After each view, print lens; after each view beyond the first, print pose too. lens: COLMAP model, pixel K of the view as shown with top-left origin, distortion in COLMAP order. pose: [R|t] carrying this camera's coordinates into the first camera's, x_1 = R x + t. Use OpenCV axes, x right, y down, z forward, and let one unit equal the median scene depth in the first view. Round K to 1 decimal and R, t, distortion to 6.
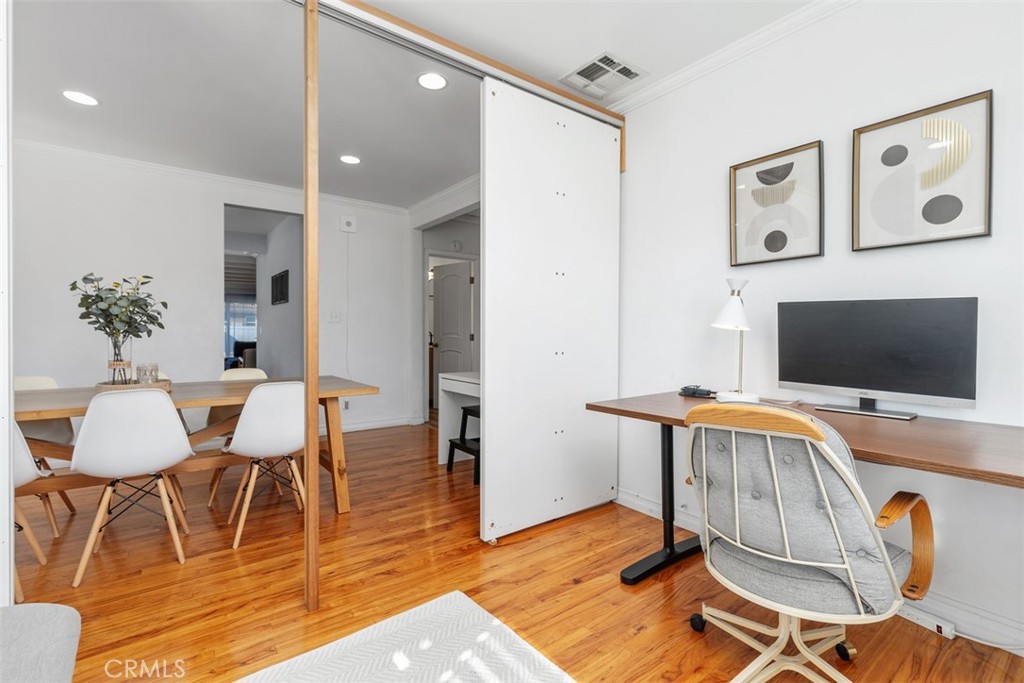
lens RADIAL K [[466.8, 0, 512.4], [0, 466.8, 336.2], [0, 0, 1]] dist [0.003323, 0.000358]
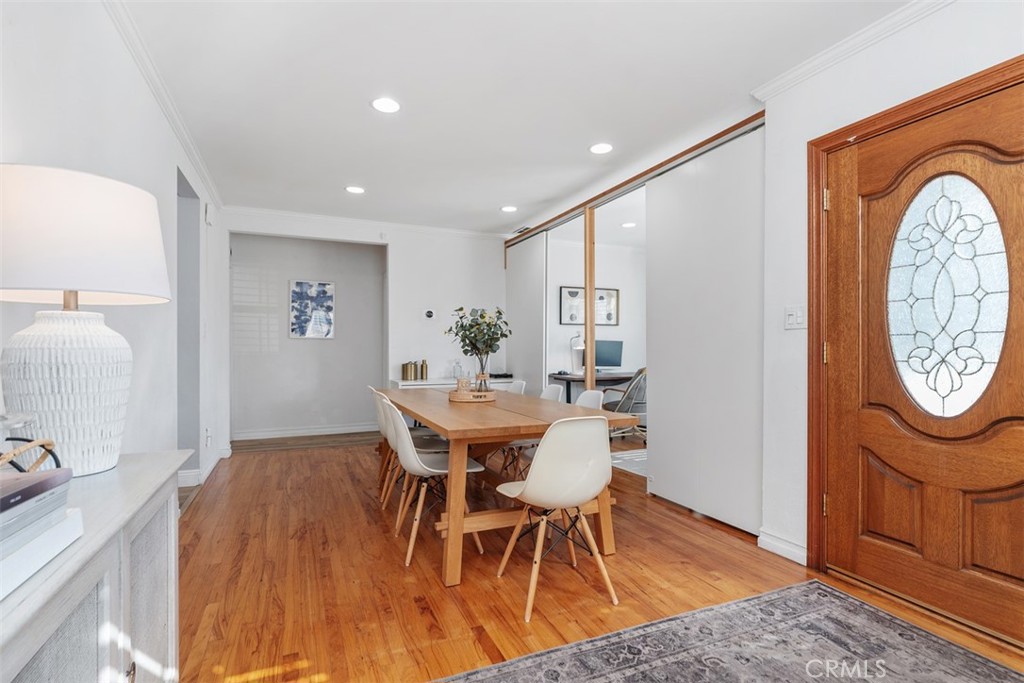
lens RADIAL K [[488.9, 0, 512.0], [0, 488.9, 350.2], [0, 0, 1]] dist [-0.001562, -0.000102]
pose [[0.242197, -0.006756, 0.970204, -2.687638], [0.005463, 0.999969, 0.005600, -0.024730], [-0.970212, 0.003944, 0.242226, 0.712866]]
